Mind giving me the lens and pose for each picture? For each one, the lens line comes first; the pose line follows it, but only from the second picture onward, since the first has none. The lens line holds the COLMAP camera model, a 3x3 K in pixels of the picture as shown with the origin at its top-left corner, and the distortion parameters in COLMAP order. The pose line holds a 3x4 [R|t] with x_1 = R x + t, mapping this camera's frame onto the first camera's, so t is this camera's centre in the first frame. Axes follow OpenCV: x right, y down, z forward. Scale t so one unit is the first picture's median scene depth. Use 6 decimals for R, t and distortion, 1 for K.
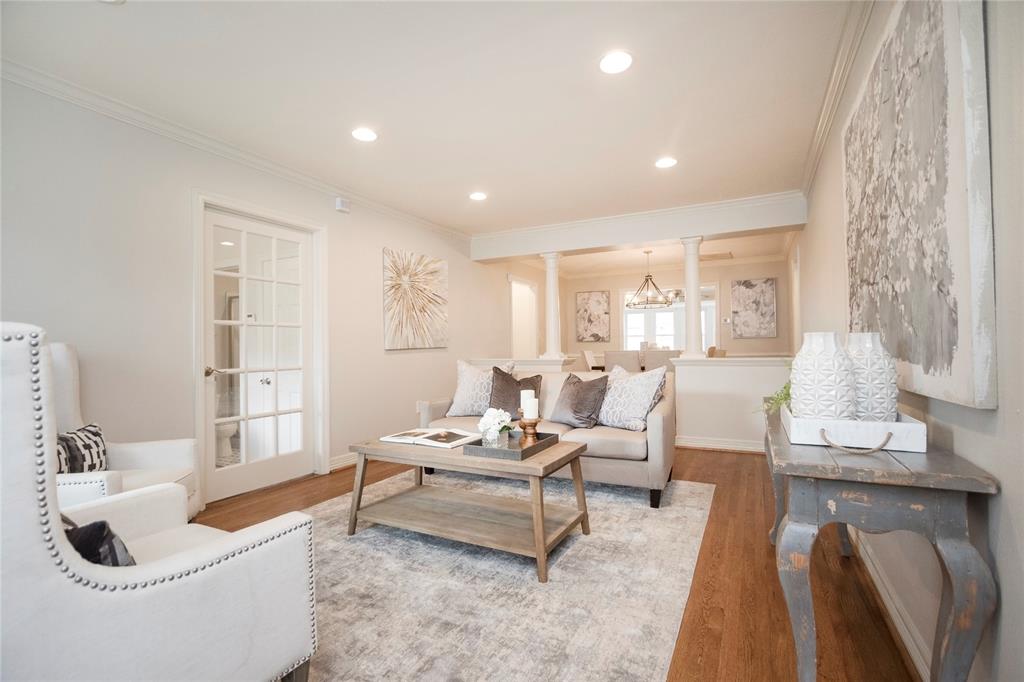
lens RADIAL K [[468.8, 0, 517.6], [0, 468.8, 342.5], [0, 0, 1]] dist [-0.020438, 0.002531]
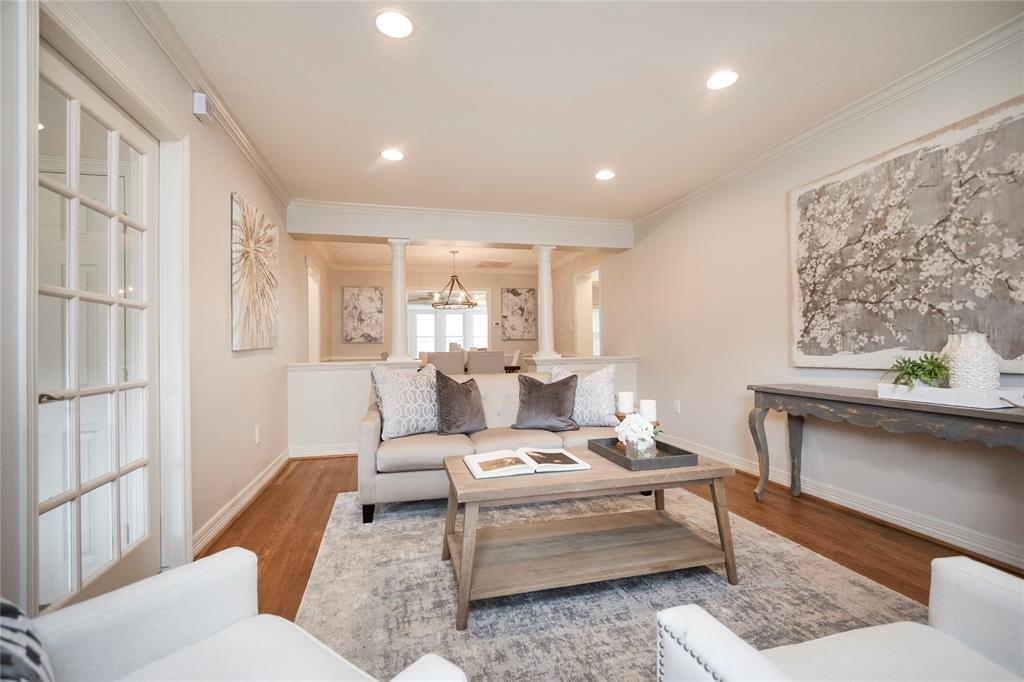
lens RADIAL K [[468.8, 0, 519.0], [0, 468.8, 343.4], [0, 0, 1]] dist [-0.020438, 0.002531]
pose [[0.740543, 0.007717, 0.671965, -0.304671], [-0.004782, 0.999969, -0.006213, 0.005269], [-0.671992, 0.001388, 0.740557, 0.188121]]
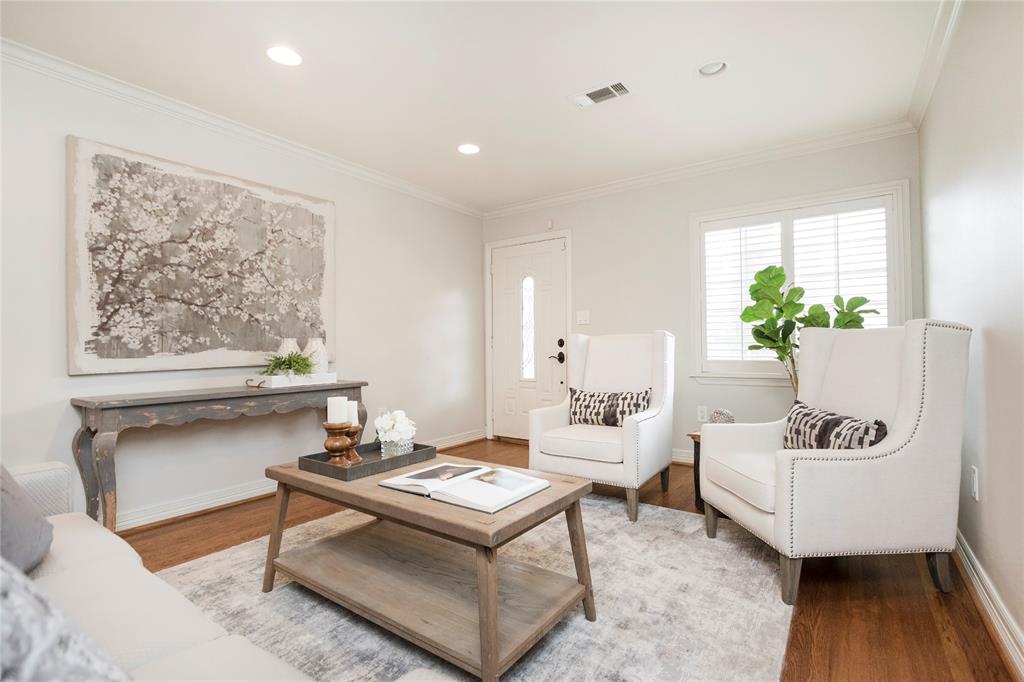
lens RADIAL K [[468.8, 0, 513.3], [0, 468.8, 343.5], [0, 0, 1]] dist [-0.020438, 0.002531]
pose [[-0.989341, 0.021579, 0.144008, -0.144806], [0.019194, 0.999655, -0.017931, 0.014158], [-0.144346, -0.014975, -0.989414, 0.677052]]
